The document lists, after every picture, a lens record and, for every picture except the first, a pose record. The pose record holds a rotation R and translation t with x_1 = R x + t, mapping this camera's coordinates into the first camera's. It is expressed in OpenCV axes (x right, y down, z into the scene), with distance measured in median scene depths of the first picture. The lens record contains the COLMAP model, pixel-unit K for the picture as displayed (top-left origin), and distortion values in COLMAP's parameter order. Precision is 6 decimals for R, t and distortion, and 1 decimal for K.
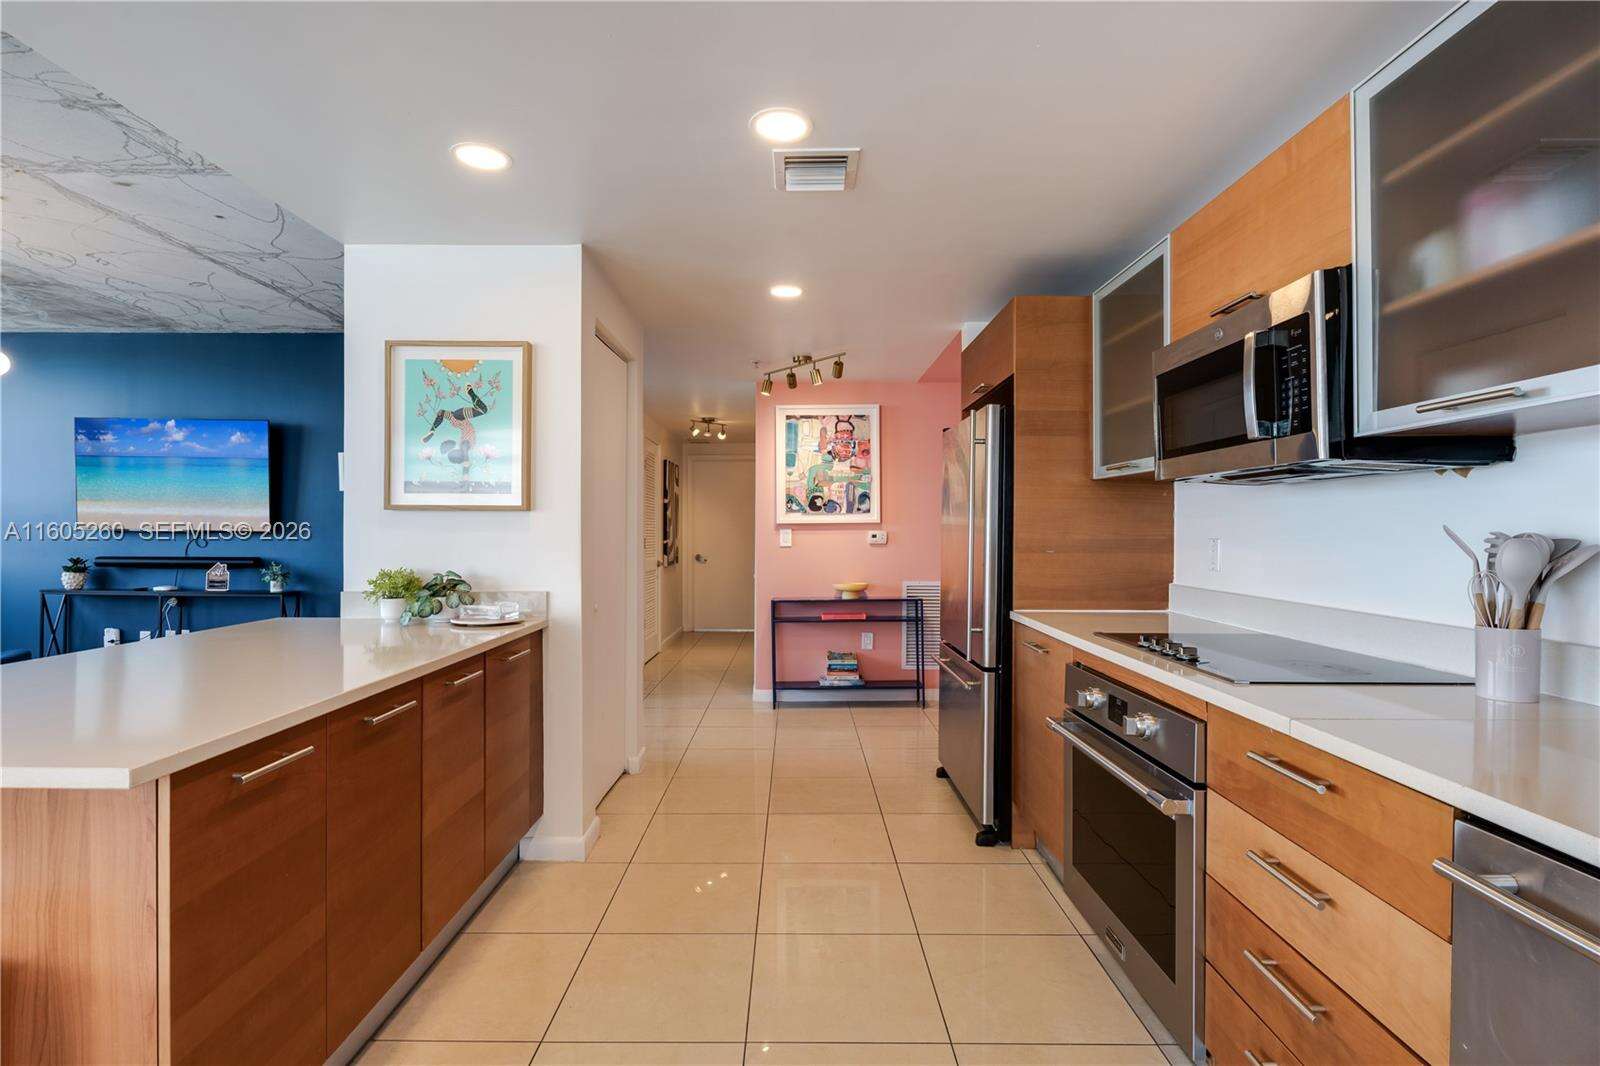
lens RADIAL K [[764.1, 0, 789.7], [0, 764.1, 528.8], [0, 0, 1]] dist [-0.002376, -0.000835]
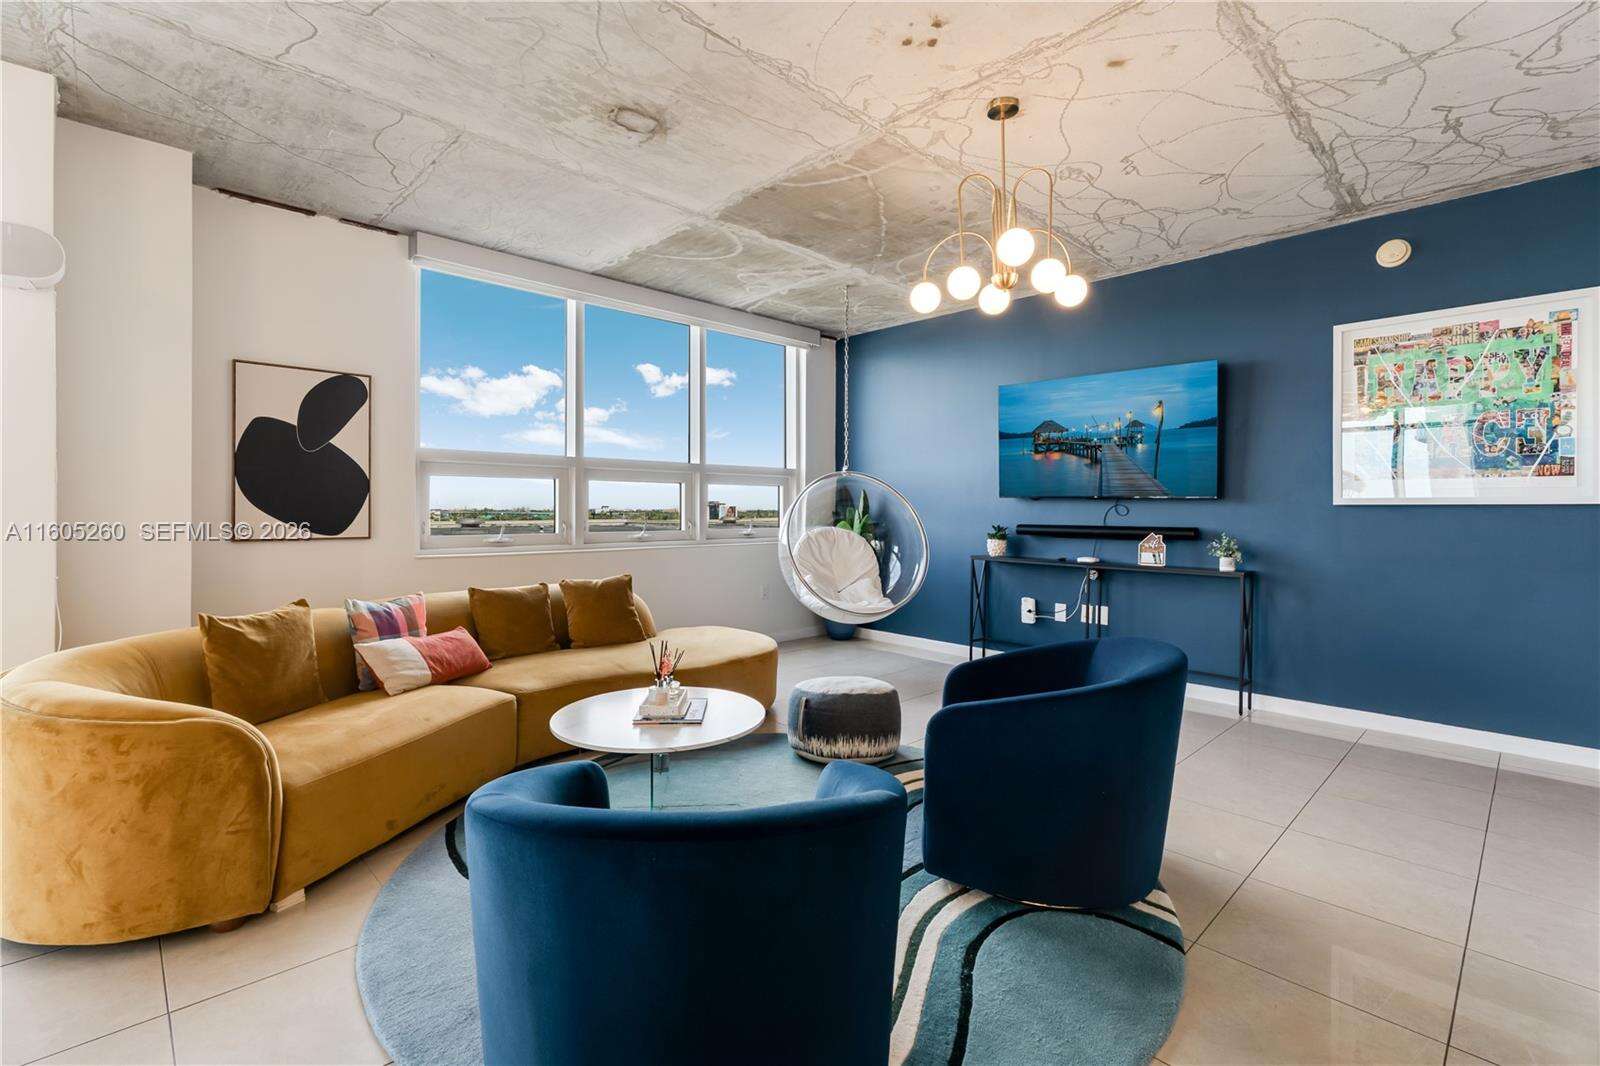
lens RADIAL K [[717.7, 0, 791.3], [0, 717.7, 513.1], [0, 0, 1]] dist [0.005420, -0.000230]
pose [[0.697247, 0.002336, -0.716827, -0.449791], [0.002189, 0.999983, 0.005387, 0.016427], [0.716828, -0.005325, 0.697230, 0.138466]]
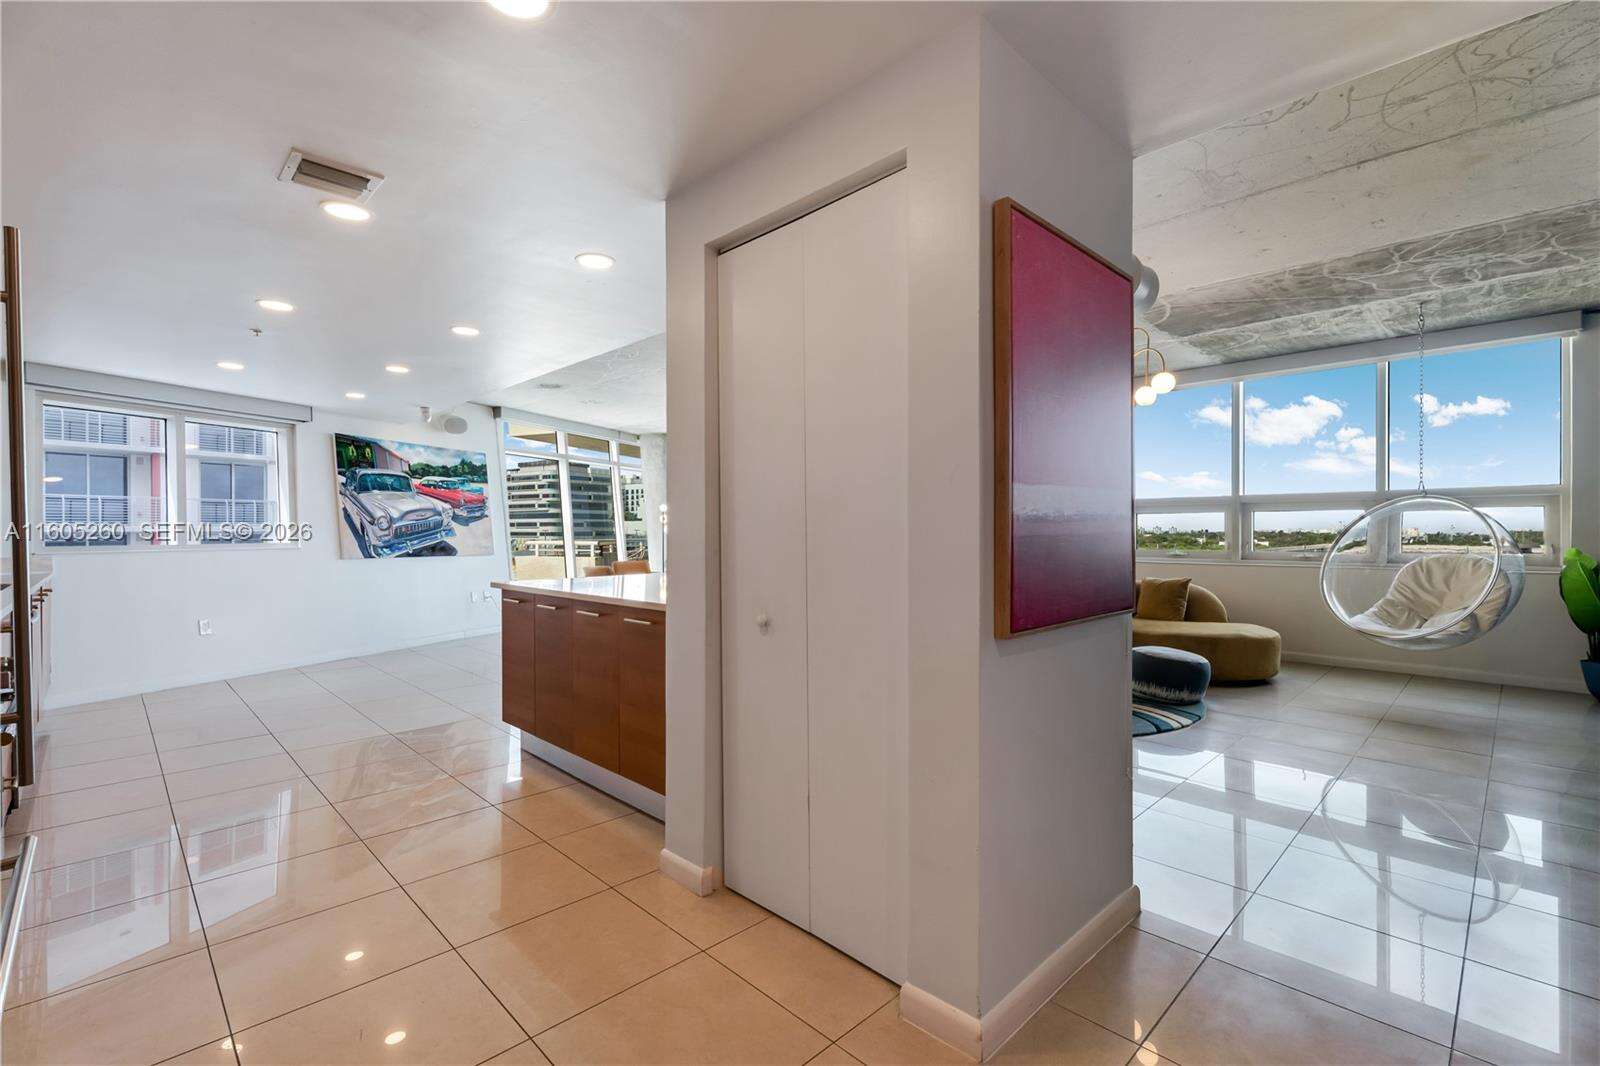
lens RADIAL K [[710.1, 0, 790.3], [0, 710.1, 534.4], [0, 0, 1]] dist [0.001369, -0.000190]
pose [[-0.710453, 0.002626, -0.703739, 0.114962], [0.003908, 0.999992, -0.000214, 0.014635], [0.703733, -0.002902, -0.710458, 0.901546]]
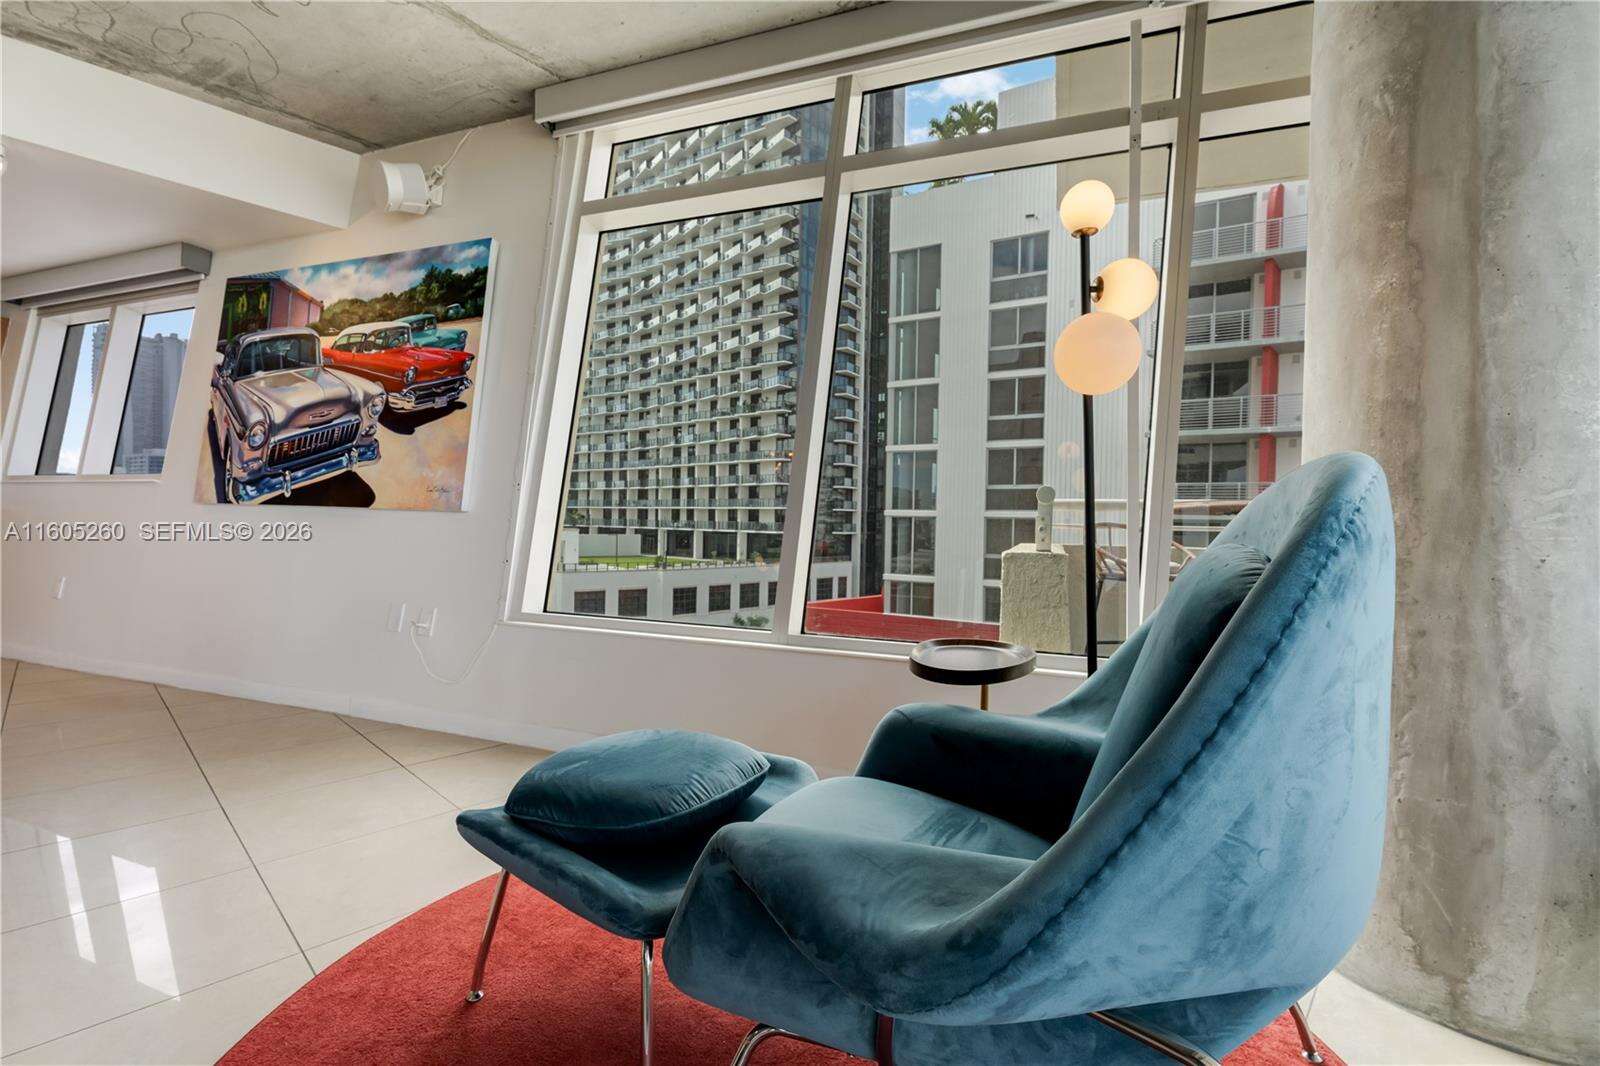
lens RADIAL K [[702.8, 0, 787.3], [0, 702.8, 528.5], [0, 0, 1]] dist [0.000405, -0.000829]
pose [[-0.729038, -0.024518, 0.684034, -1.059718], [-0.024354, 0.999655, 0.009876, 0.057724], [-0.684040, -0.009459, -0.729384, -0.406243]]
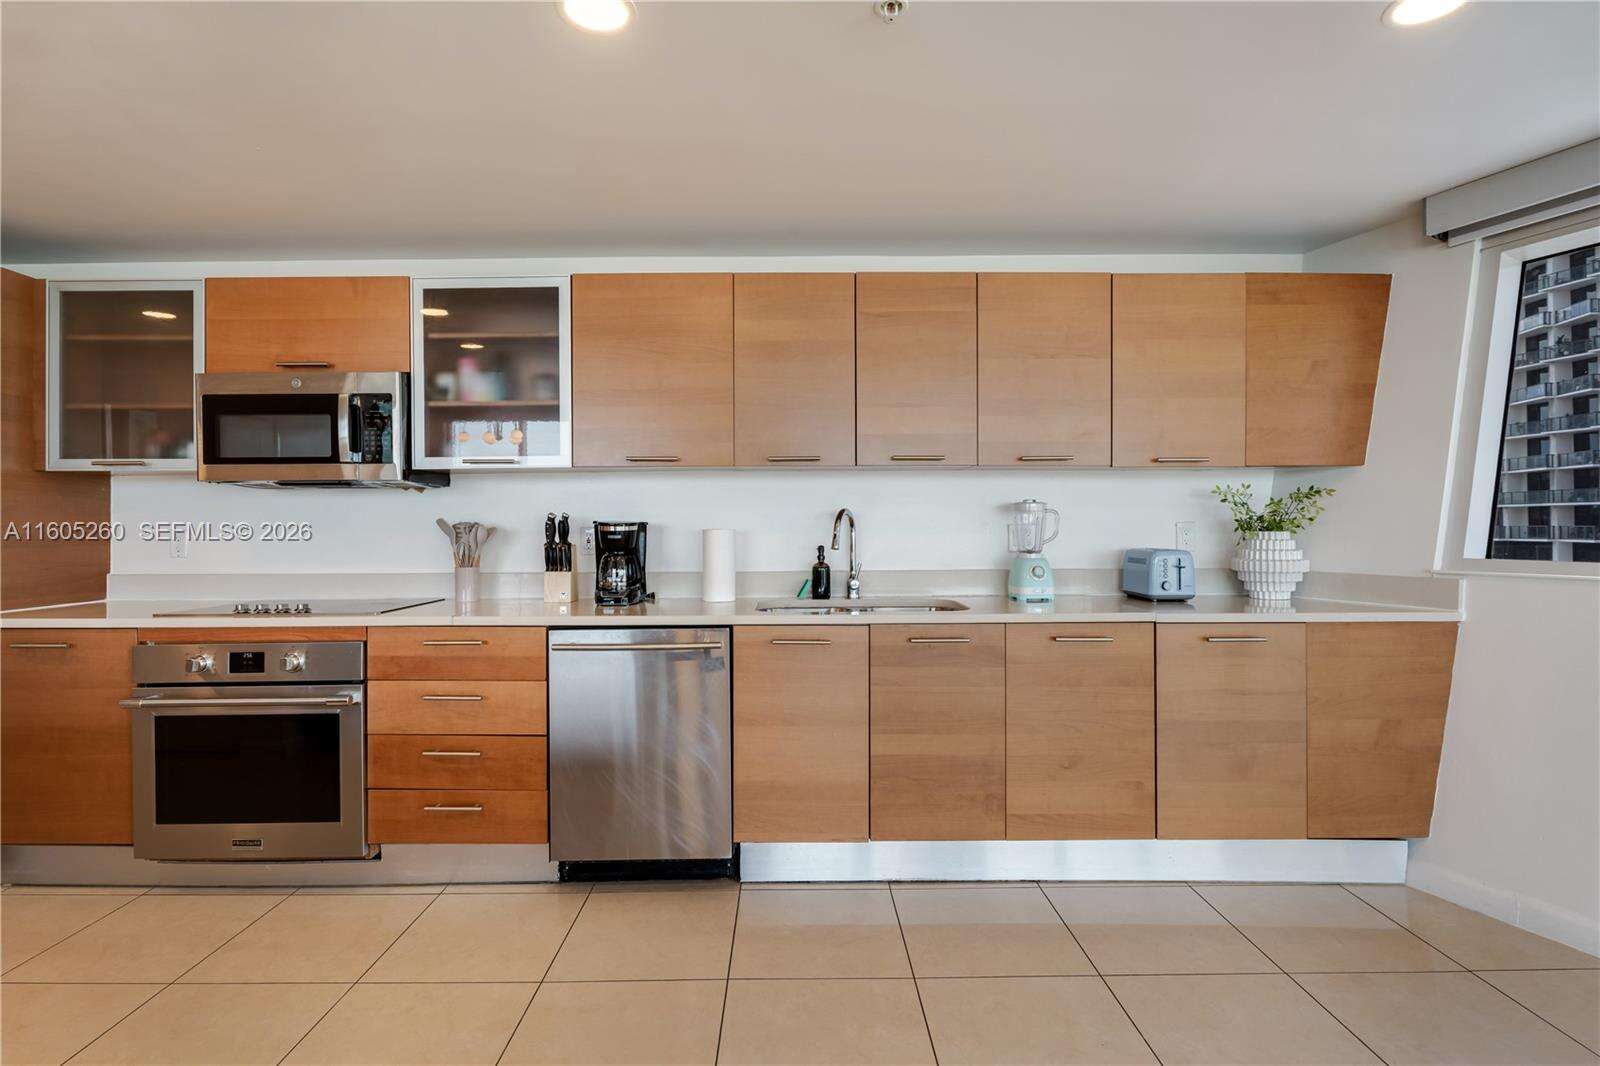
lens RADIAL K [[764.1, 0, 789.7], [0, 764.1, 528.8], [0, 0, 1]] dist [-0.002376, -0.000835]
pose [[-0.005231, -0.005124, 0.999973, -0.303934], [0.005249, 0.999973, 0.005152, 0.004582], [-0.999973, 0.005276, -0.005204, 0.034363]]
